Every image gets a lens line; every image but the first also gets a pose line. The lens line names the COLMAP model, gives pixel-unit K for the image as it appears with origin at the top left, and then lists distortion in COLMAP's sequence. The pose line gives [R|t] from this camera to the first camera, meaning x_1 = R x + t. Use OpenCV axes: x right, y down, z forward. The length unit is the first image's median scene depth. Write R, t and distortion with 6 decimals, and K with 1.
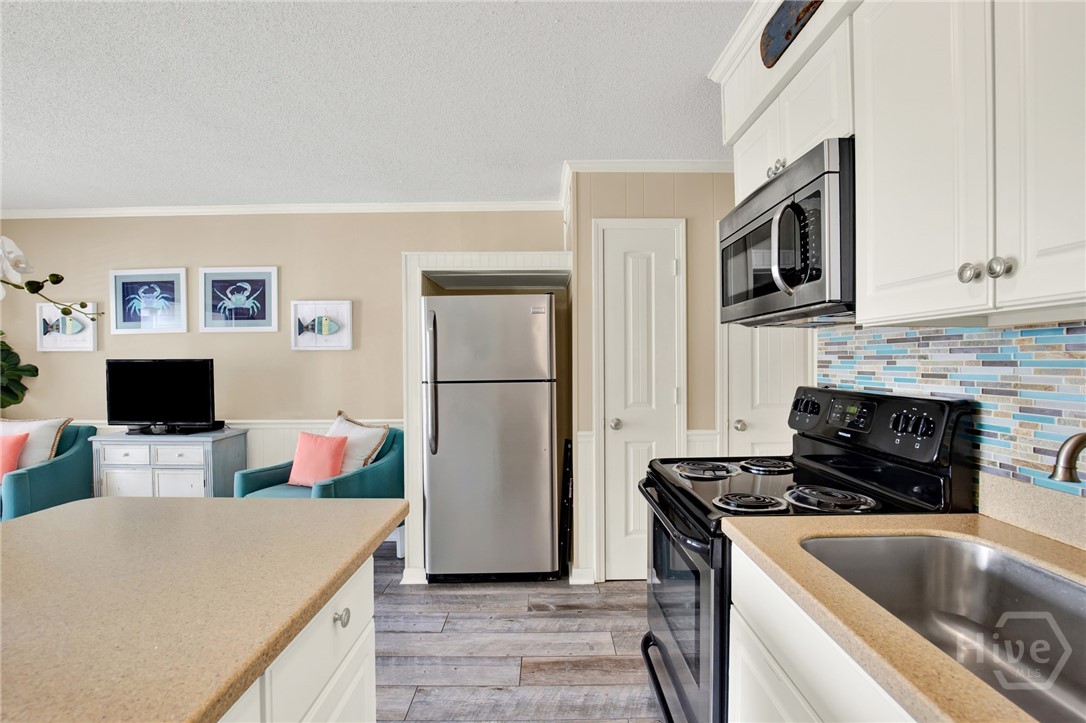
lens RADIAL K [[499.4, 0, 543.5], [0, 499.4, 363.9], [0, 0, 1]] dist [-0.034415, 0.000007]
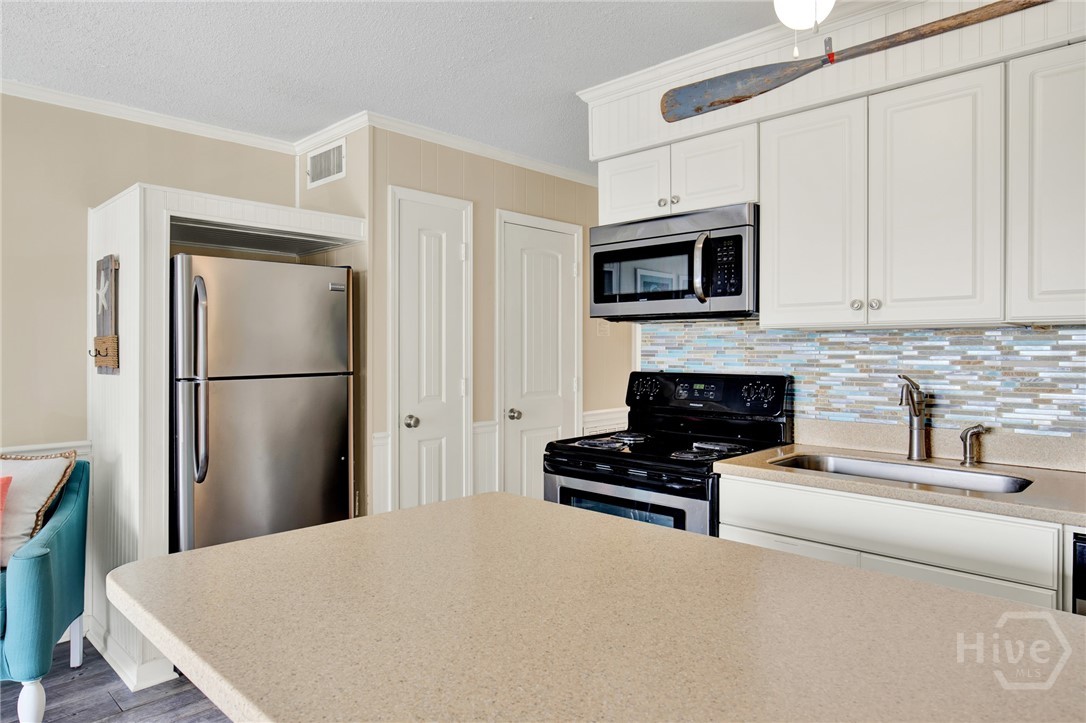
lens RADIAL K [[657.2, 0, 537.9], [0, 657.2, 349.0], [0, 0, 1]] dist [-0.011348, -0.000087]
pose [[0.706679, 0.005416, 0.707514, -0.785943], [0.000554, 0.999966, -0.008208, 0.002845], [-0.707534, 0.006192, 0.706652, 0.023245]]
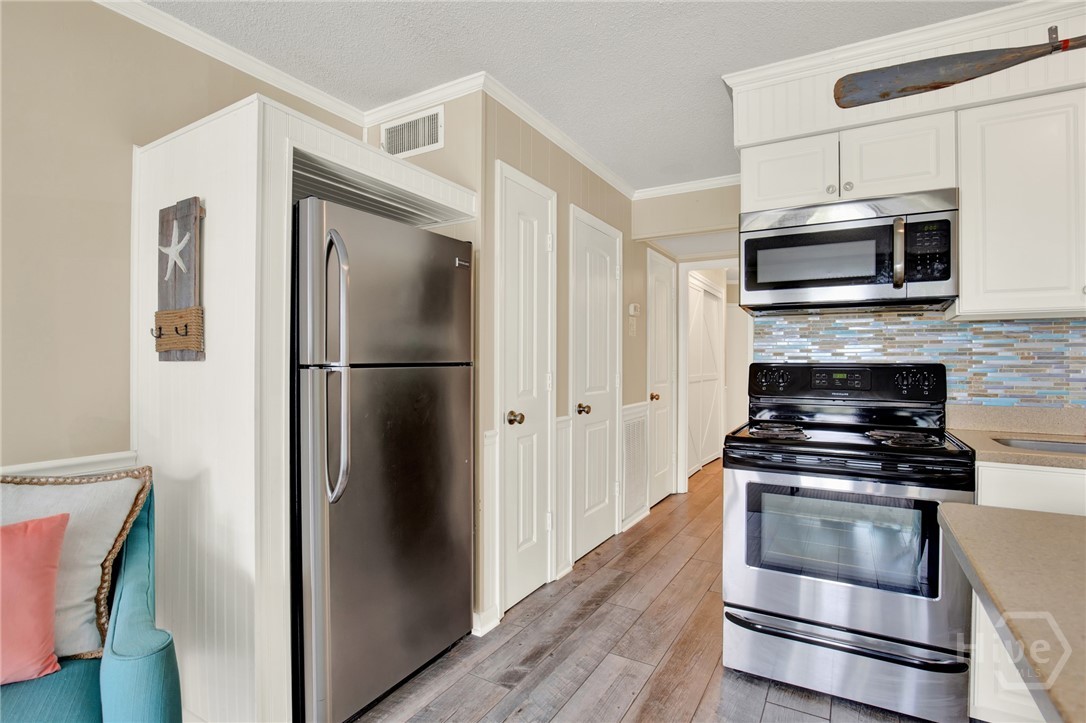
lens RADIAL K [[515.3, 0, 544.6], [0, 515.3, 361.6], [0, 0, 1]] dist [-0.030441, 0.004453]
pose [[0.517231, 0.008151, 0.855807, -0.837699], [-0.002343, 0.999964, -0.008108, 0.052662], [-0.855843, 0.002189, 0.517231, 0.777219]]
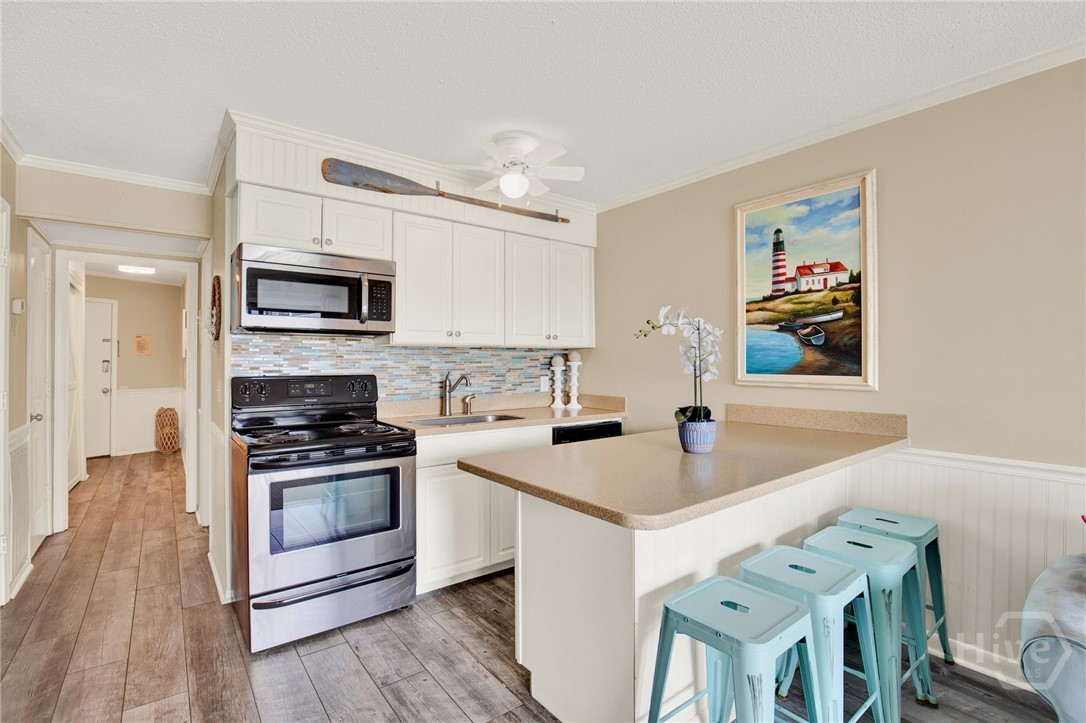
lens RADIAL K [[511.4, 0, 533.1], [0, 511.4, 356.8], [0, 0, 1]] dist [-0.040069, 0.009053]
pose [[-0.594919, 0.010950, 0.803711, -1.048059], [0.007036, 0.999940, -0.008415, 0.007768], [-0.803755, 0.000649, -0.594960, 1.153774]]
